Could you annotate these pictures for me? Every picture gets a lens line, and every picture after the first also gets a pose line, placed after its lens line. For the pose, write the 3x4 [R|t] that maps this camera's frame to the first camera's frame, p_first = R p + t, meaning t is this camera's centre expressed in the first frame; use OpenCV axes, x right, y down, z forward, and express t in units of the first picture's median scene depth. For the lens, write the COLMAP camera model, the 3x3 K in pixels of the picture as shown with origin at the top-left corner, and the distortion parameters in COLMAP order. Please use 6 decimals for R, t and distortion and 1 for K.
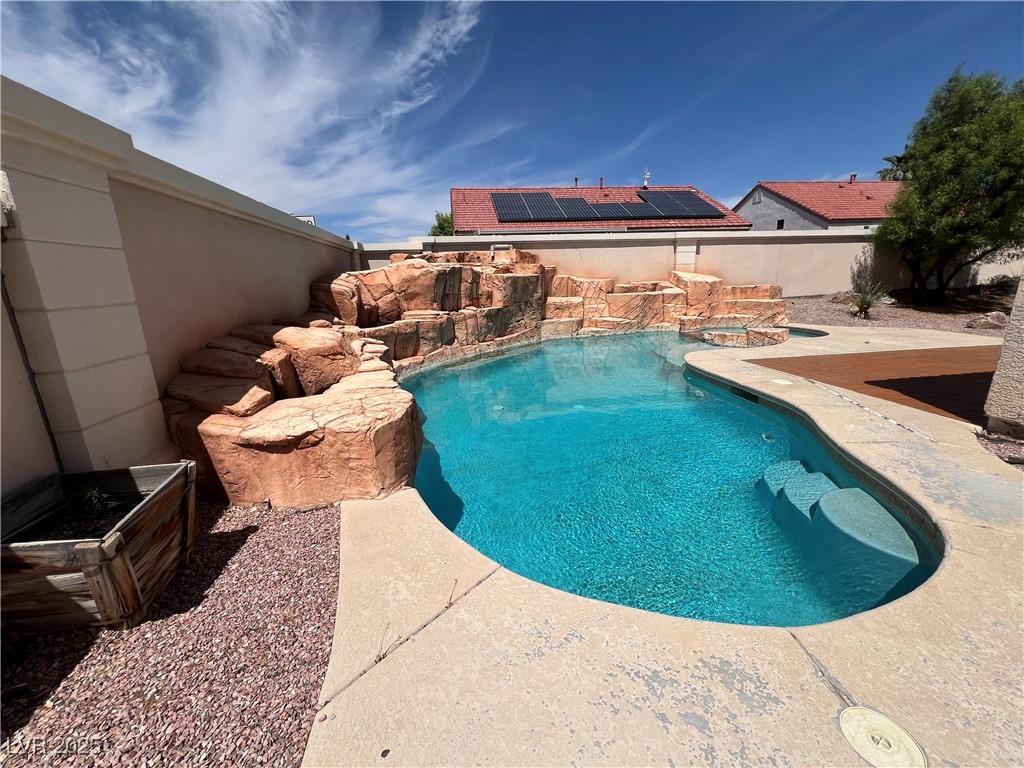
lens RADIAL K [[409.8, 0, 510.2], [0, 409.8, 383.5], [0, 0, 1]] dist [-0.001329, 0.000193]
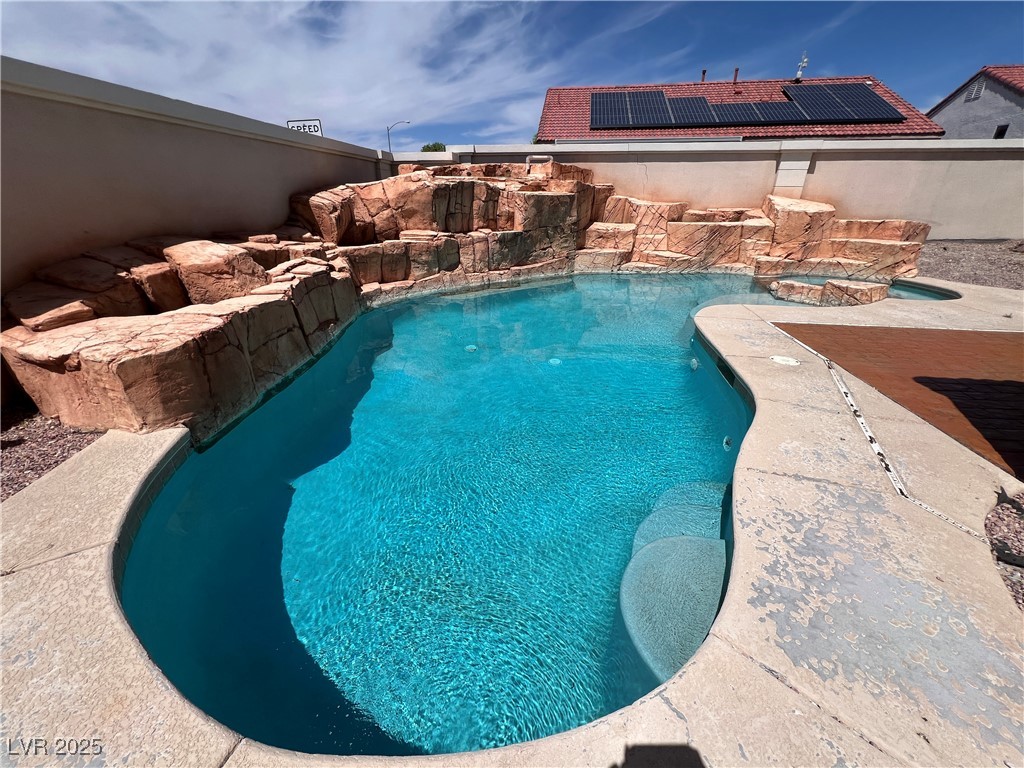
lens RADIAL K [[412.2, 0, 510.8], [0, 412.2, 379.5], [0, 0, 1]] dist [-0.001617, 0.000522]
pose [[0.960037, 0.143037, -0.240561, 0.197598], [-0.101027, 0.978695, 0.178747, -0.027528], [0.261004, -0.147300, 0.954033, 0.090009]]
